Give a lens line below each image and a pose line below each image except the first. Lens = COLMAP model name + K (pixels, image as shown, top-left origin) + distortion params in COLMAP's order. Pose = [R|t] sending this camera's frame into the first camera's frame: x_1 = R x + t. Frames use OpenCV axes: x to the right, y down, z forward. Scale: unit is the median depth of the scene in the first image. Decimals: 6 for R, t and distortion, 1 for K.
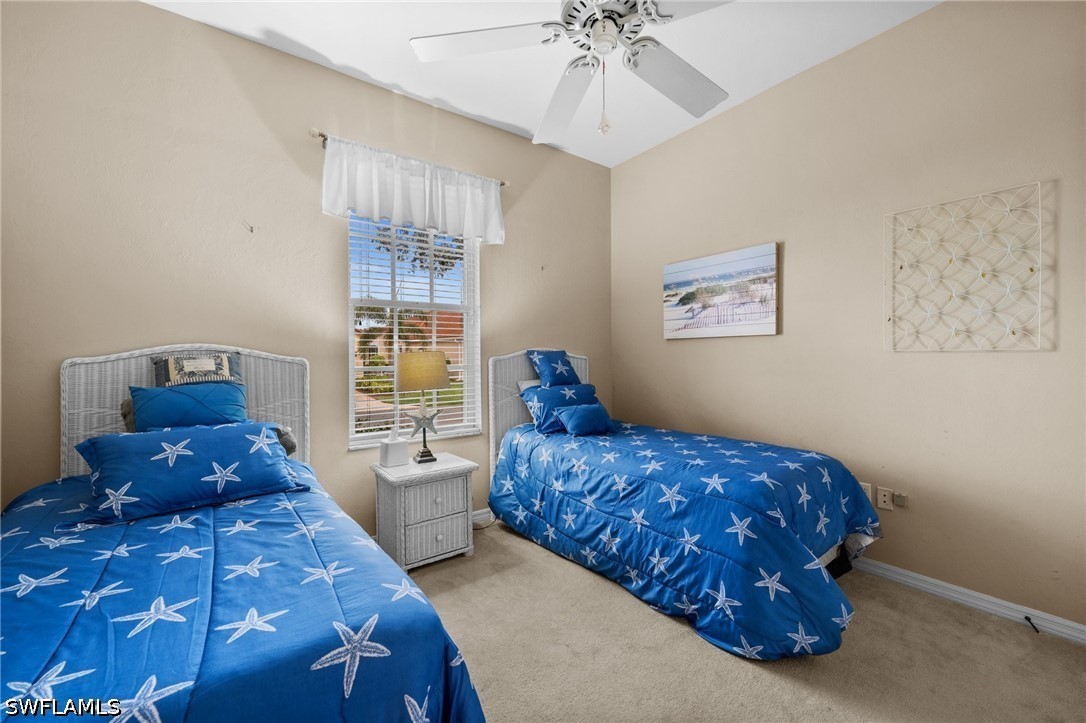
lens RADIAL K [[429.2, 0, 542.5], [0, 429.2, 359.1], [0, 0, 1]] dist [-0.002214, -0.000197]
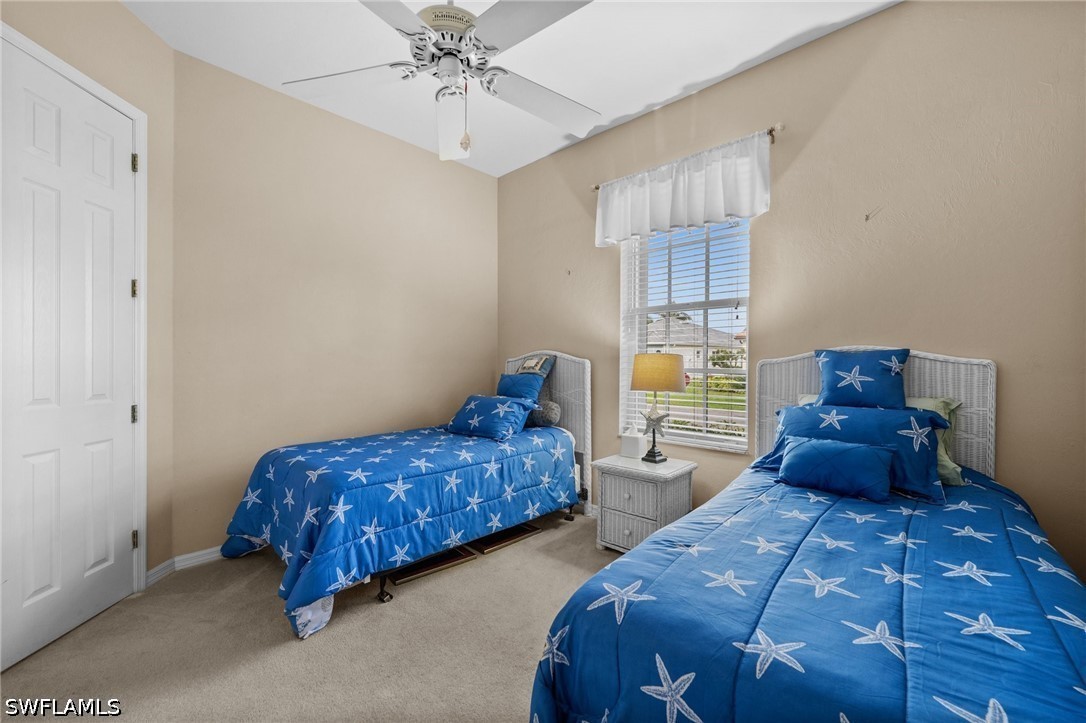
lens RADIAL K [[429.2, 0, 541.9], [0, 429.2, 360.4], [0, 0, 1]] dist [-0.002214, -0.000197]
pose [[0.203531, 0.007781, -0.979037, 0.635367], [-0.006014, 0.999959, 0.006697, -0.006742], [0.979050, 0.004525, 0.203570, 0.504887]]
